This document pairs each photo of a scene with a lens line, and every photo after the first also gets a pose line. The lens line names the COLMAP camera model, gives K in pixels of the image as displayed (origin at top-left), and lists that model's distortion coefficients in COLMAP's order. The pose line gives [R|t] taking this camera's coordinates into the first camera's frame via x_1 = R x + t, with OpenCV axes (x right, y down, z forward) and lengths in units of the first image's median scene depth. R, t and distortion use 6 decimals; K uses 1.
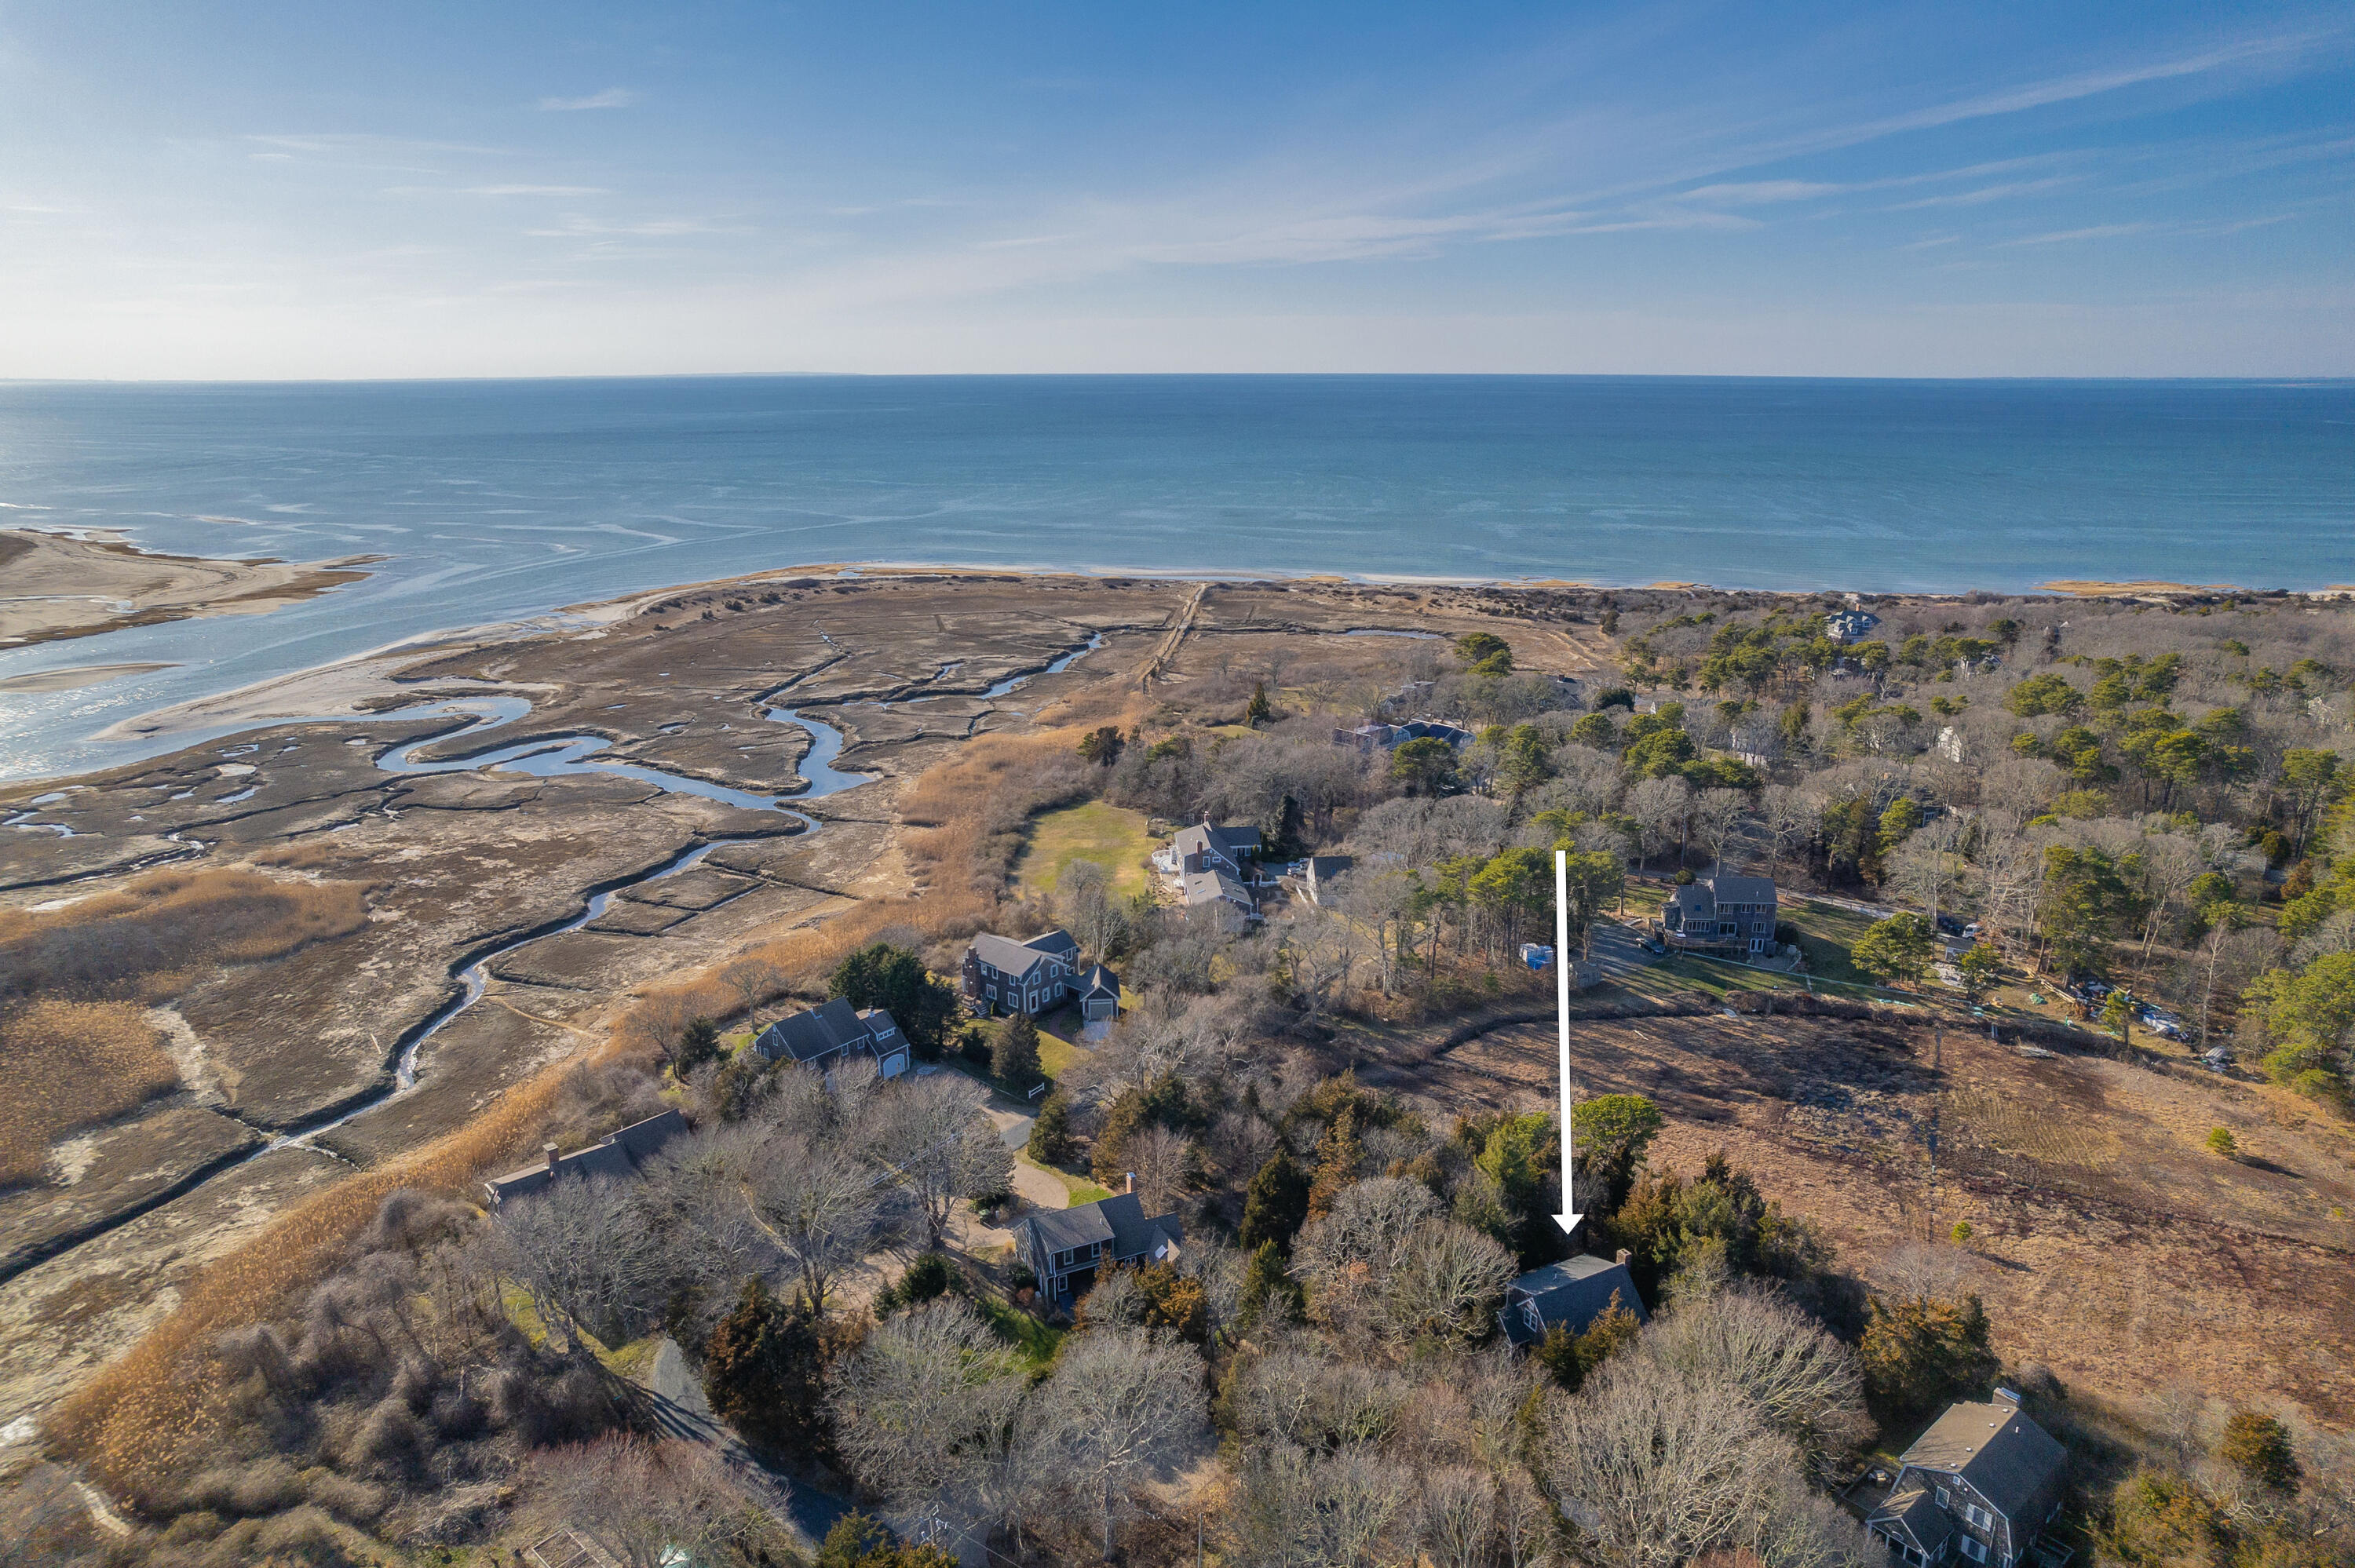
lens RADIAL K [[1574.7, 0, 1201.1], [0, 1574.7, 789.6], [0, 0, 1]] dist [-0.082268, 0.084588]
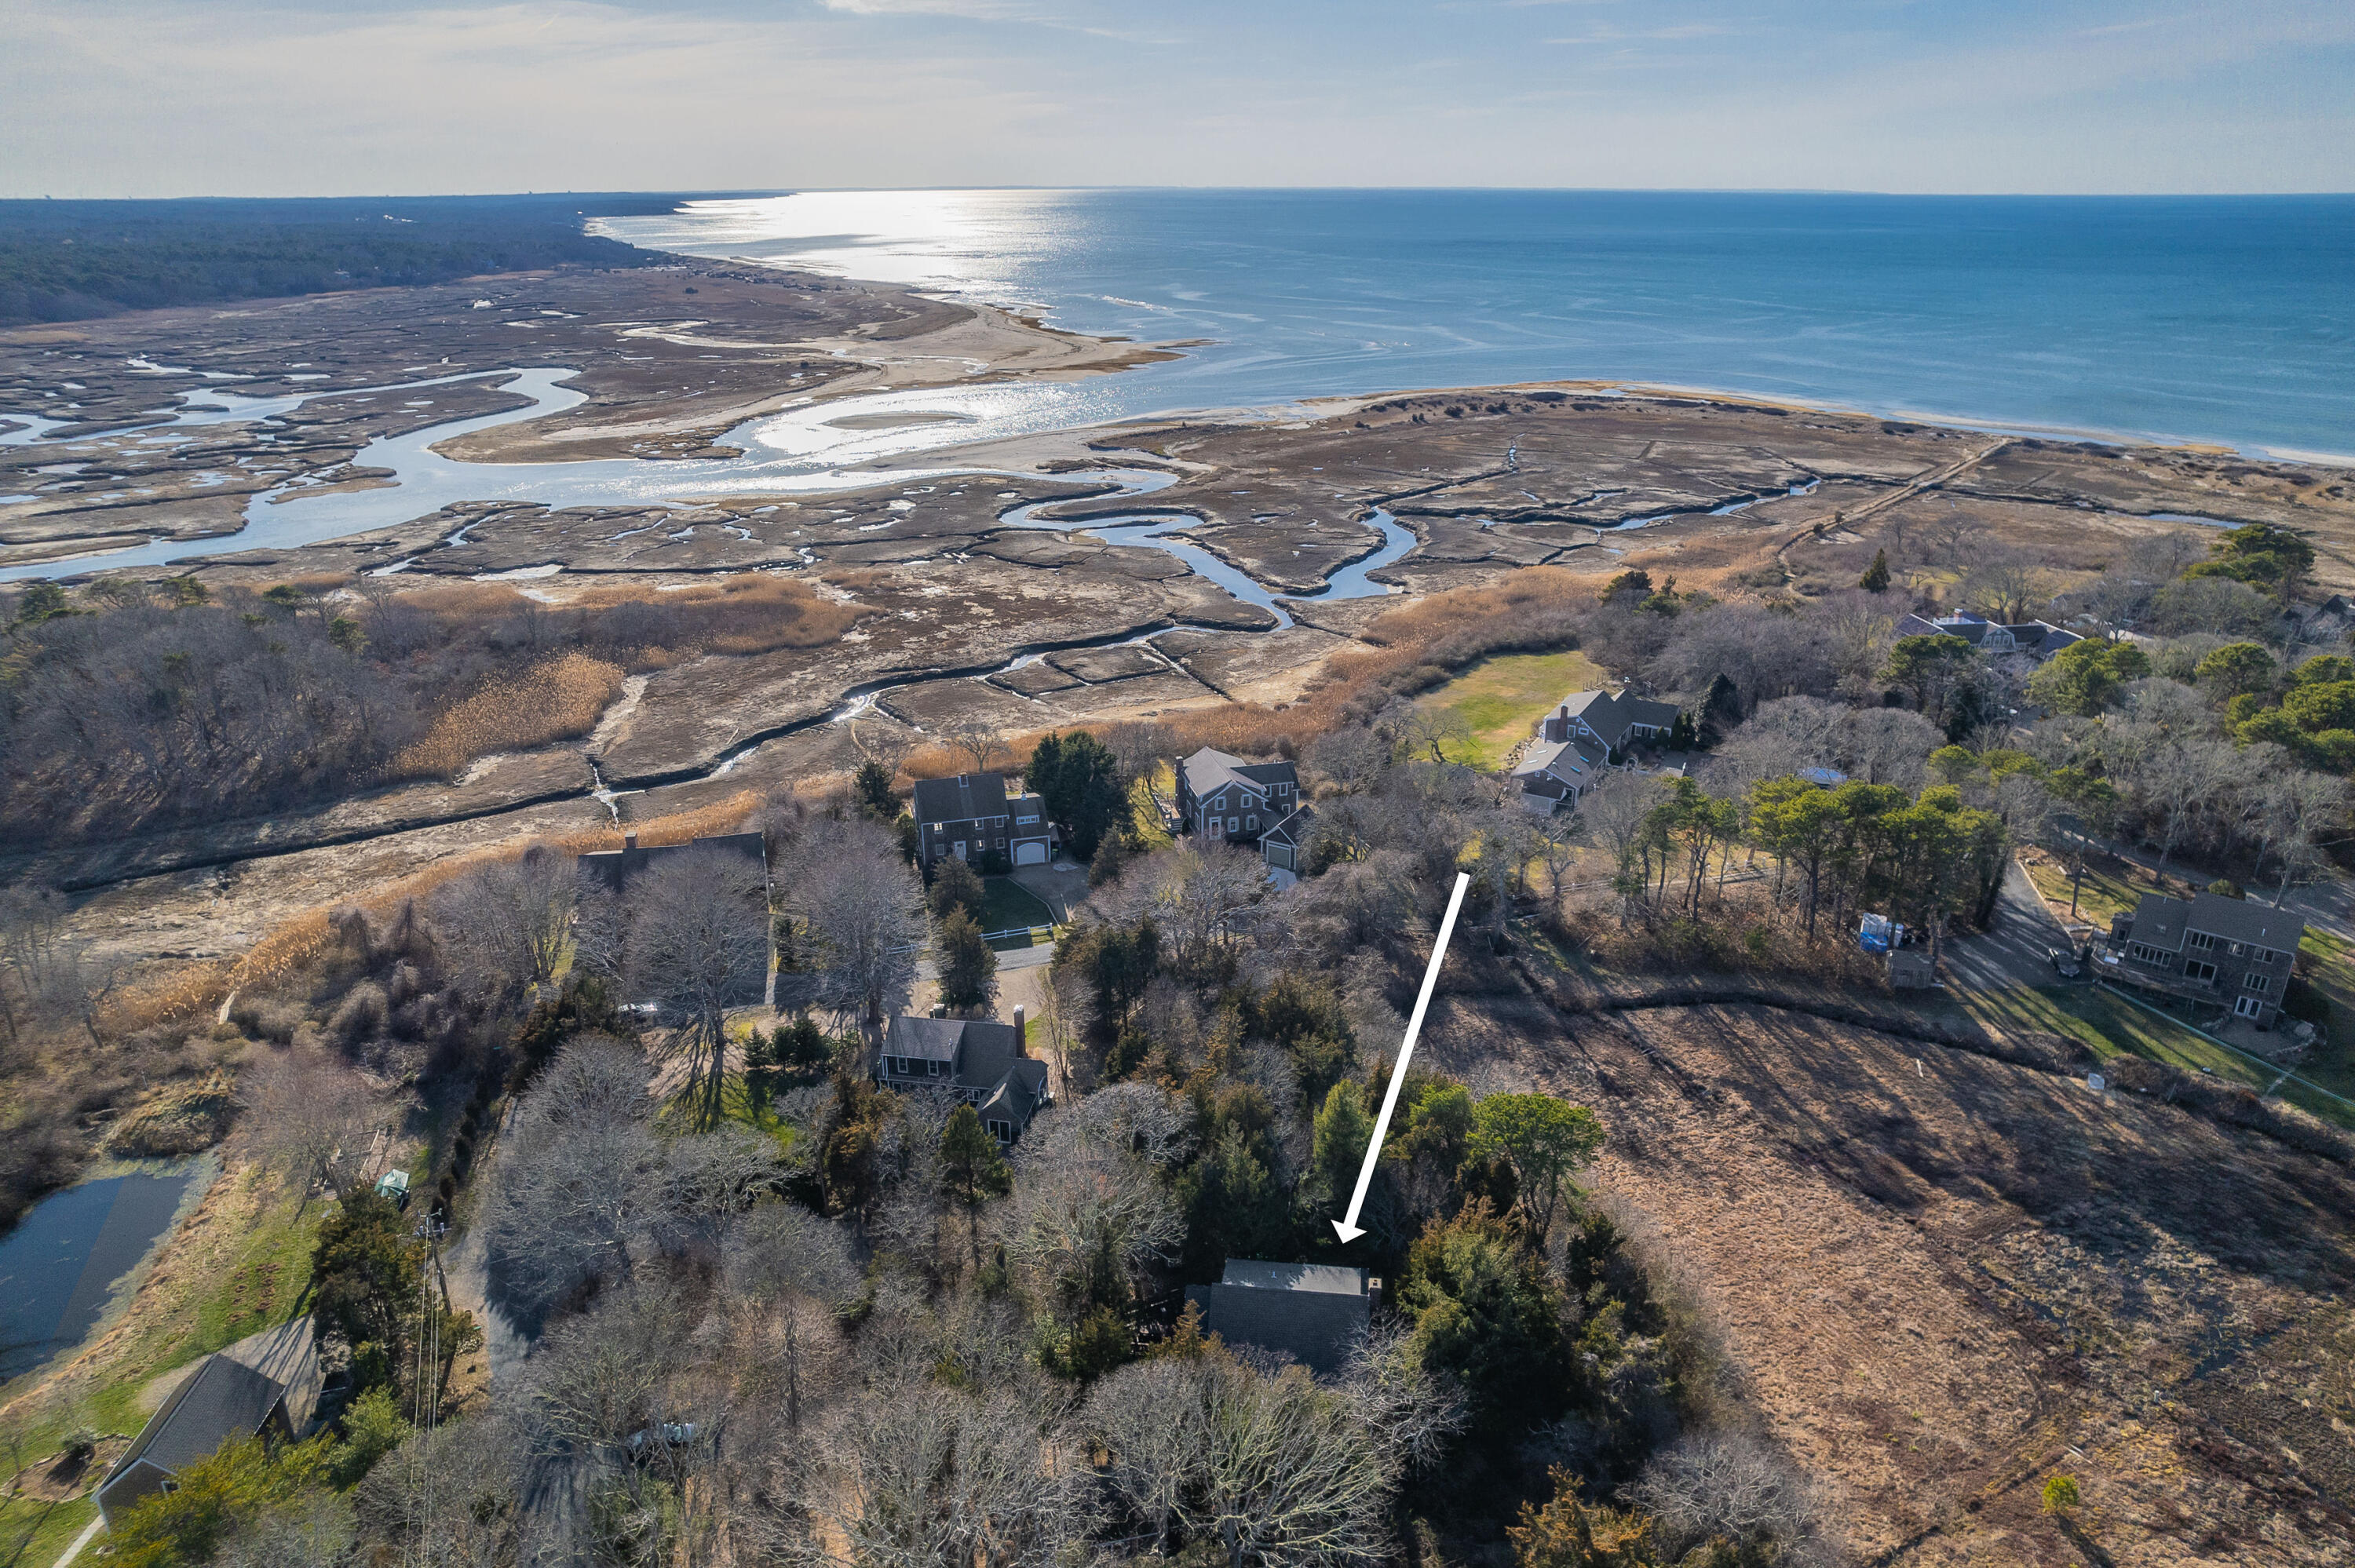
lens RADIAL K [[1599.7, 0, 1177.5], [0, 1599.7, 784.0], [0, 0, 1]] dist [-0.074330, 0.085825]
pose [[0.804830, 0.209394, -0.555339, 0.348428], [-0.154205, 0.977337, 0.145029, -0.019536], [0.573122, -0.031088, 0.818880, 0.201623]]
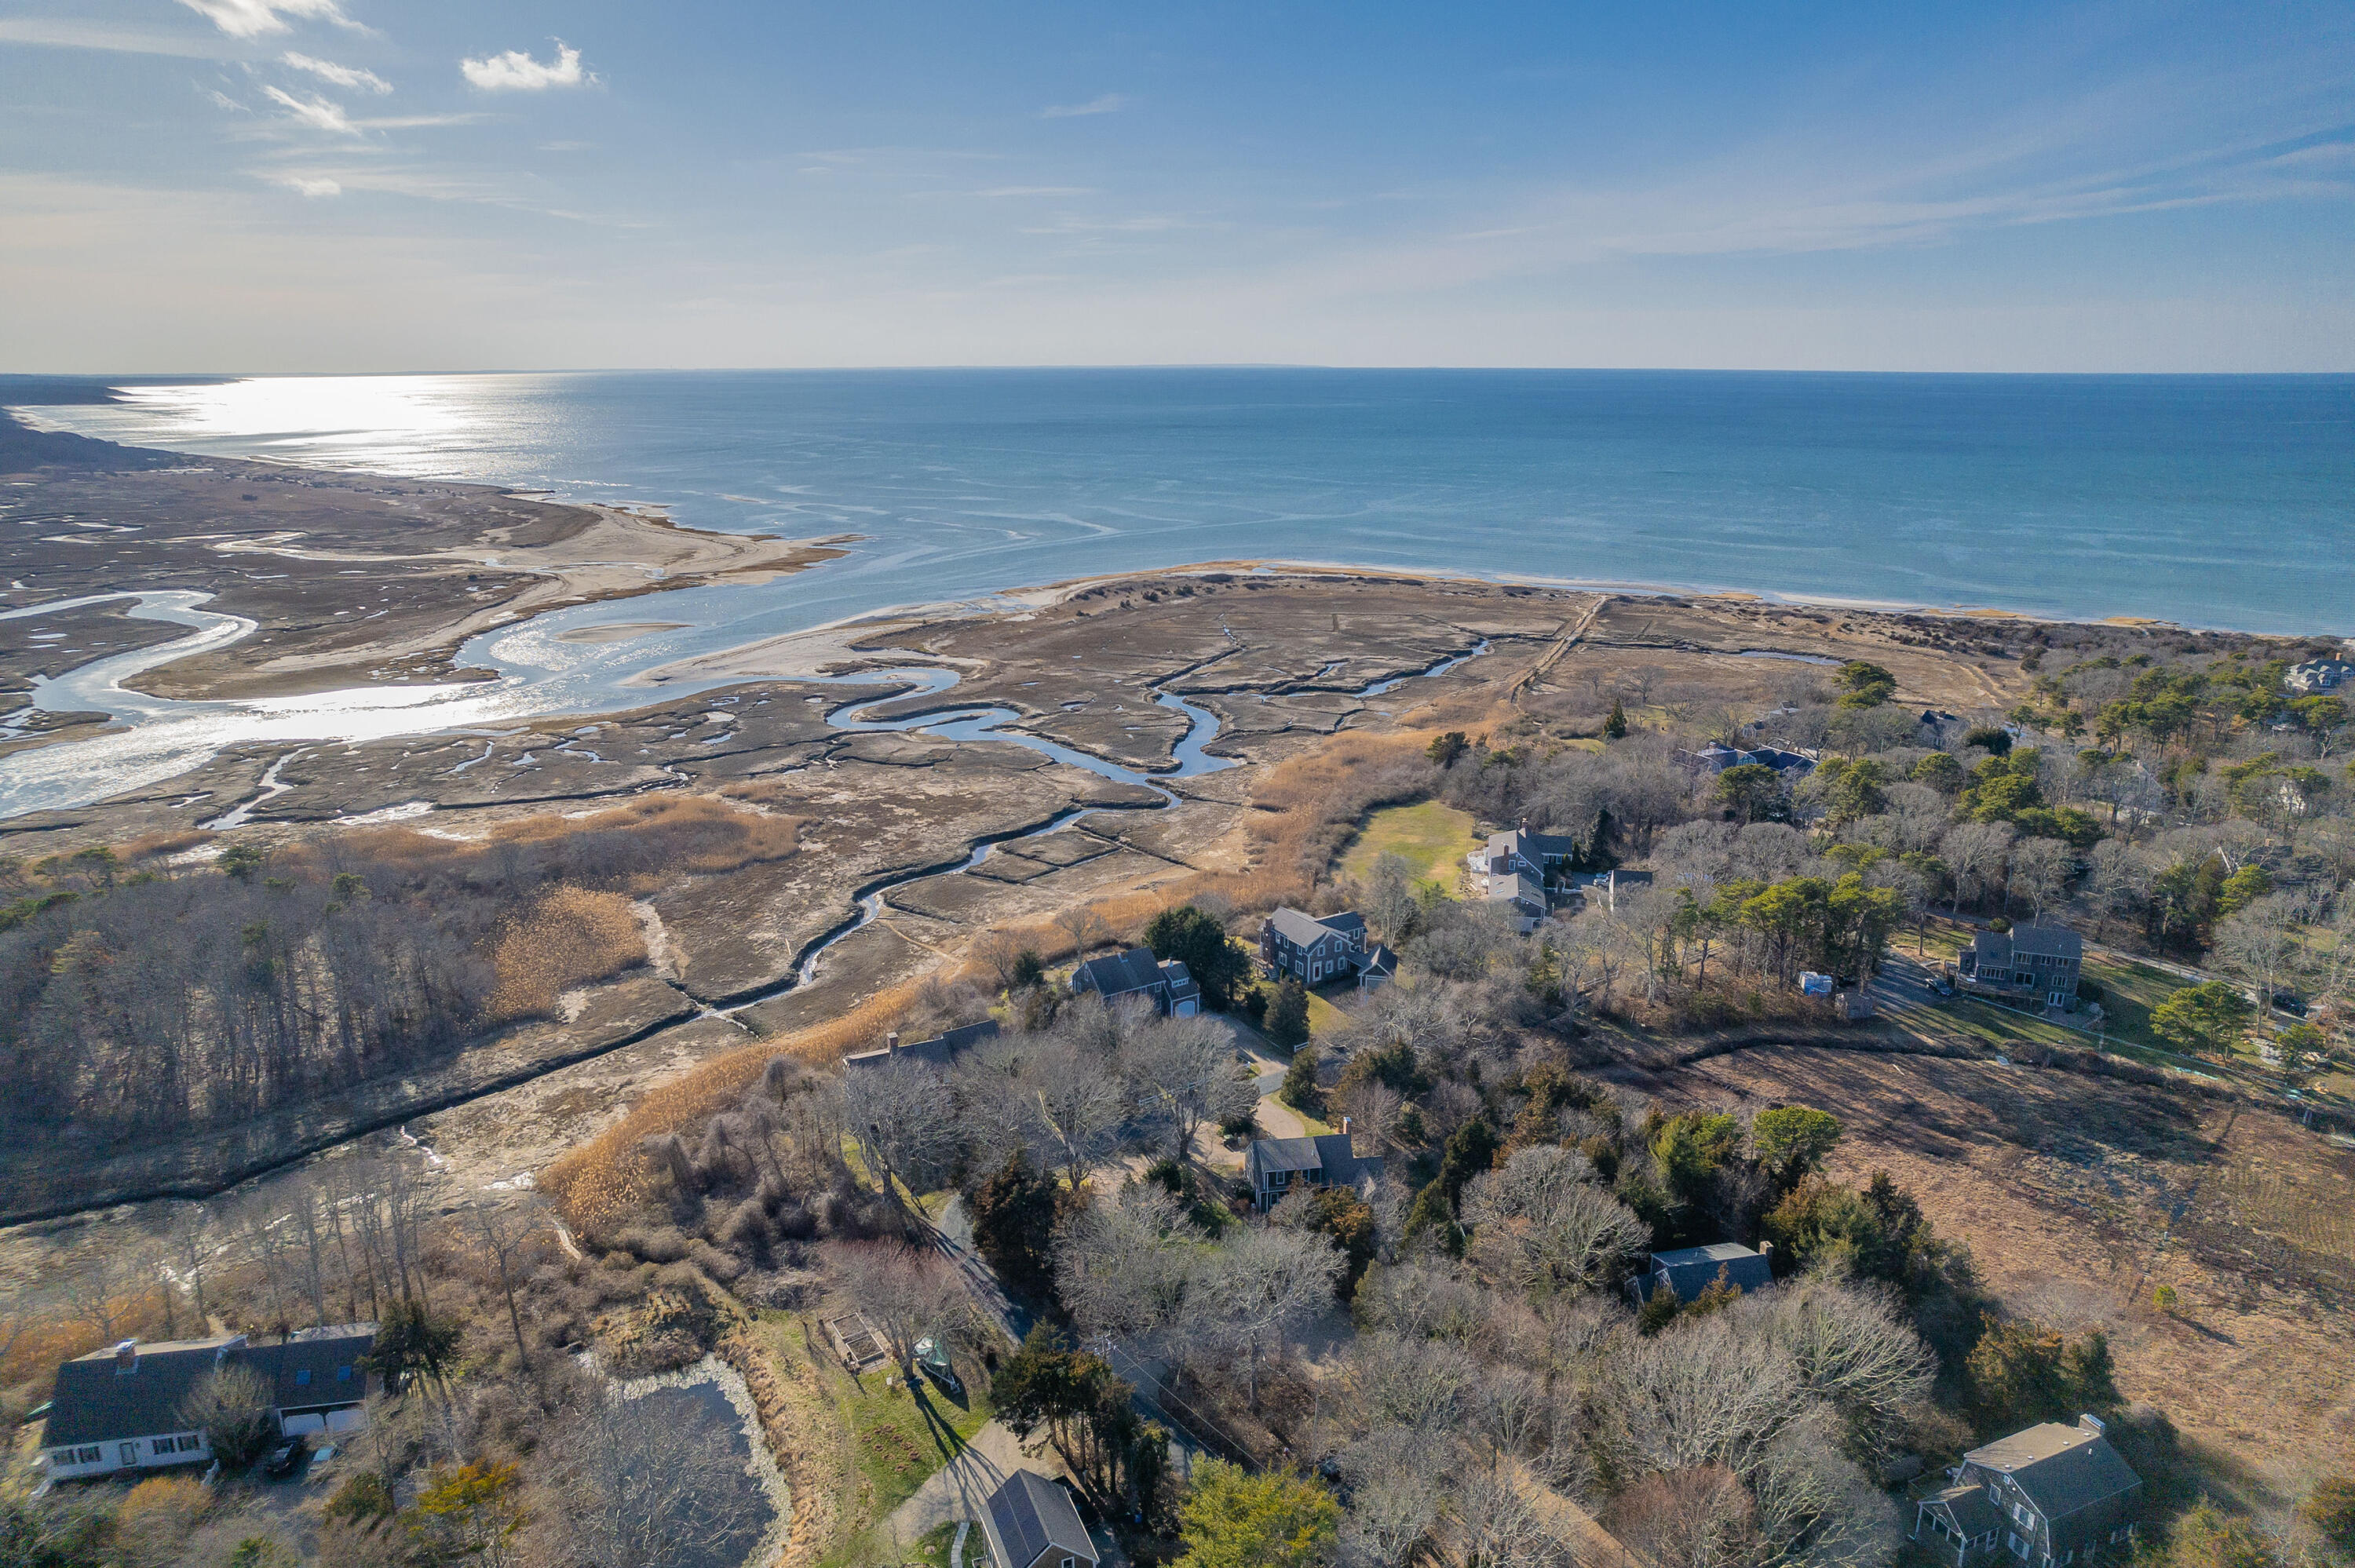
lens RADIAL K [[1599.7, 0, 1177.5], [0, 1599.7, 784.0], [0, 0, 1]] dist [-0.074330, 0.085825]
pose [[0.954425, 0.077905, -0.288104, 0.105270], [-0.078206, 0.996882, 0.010484, -0.002461], [0.288022, 0.012526, 0.957542, -0.113542]]
